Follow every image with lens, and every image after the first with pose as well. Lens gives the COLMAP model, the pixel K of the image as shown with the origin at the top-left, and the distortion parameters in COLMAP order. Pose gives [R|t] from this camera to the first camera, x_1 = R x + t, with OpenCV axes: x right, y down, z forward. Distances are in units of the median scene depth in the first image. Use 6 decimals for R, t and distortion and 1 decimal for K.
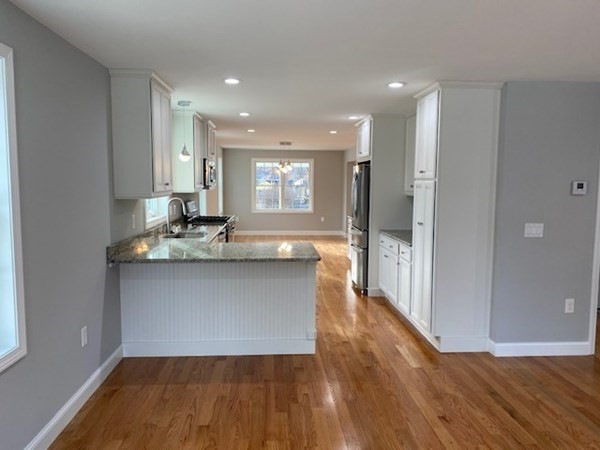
lens RADIAL K [[453.9, 0, 299.2], [0, 453.9, 217.4], [0, 0, 1]] dist [-0.000444, -0.006533]
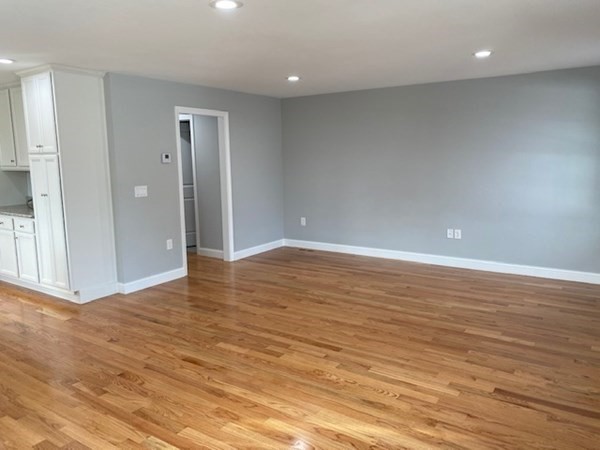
lens RADIAL K [[453.9, 0, 299.2], [0, 453.9, 217.4], [0, 0, 1]] dist [-0.000444, -0.006533]
pose [[0.596572, -0.125200, 0.792734, -0.250369], [0.083942, 0.992073, 0.093512, 0.018297], [-0.798158, 0.010756, 0.602353, -0.143322]]
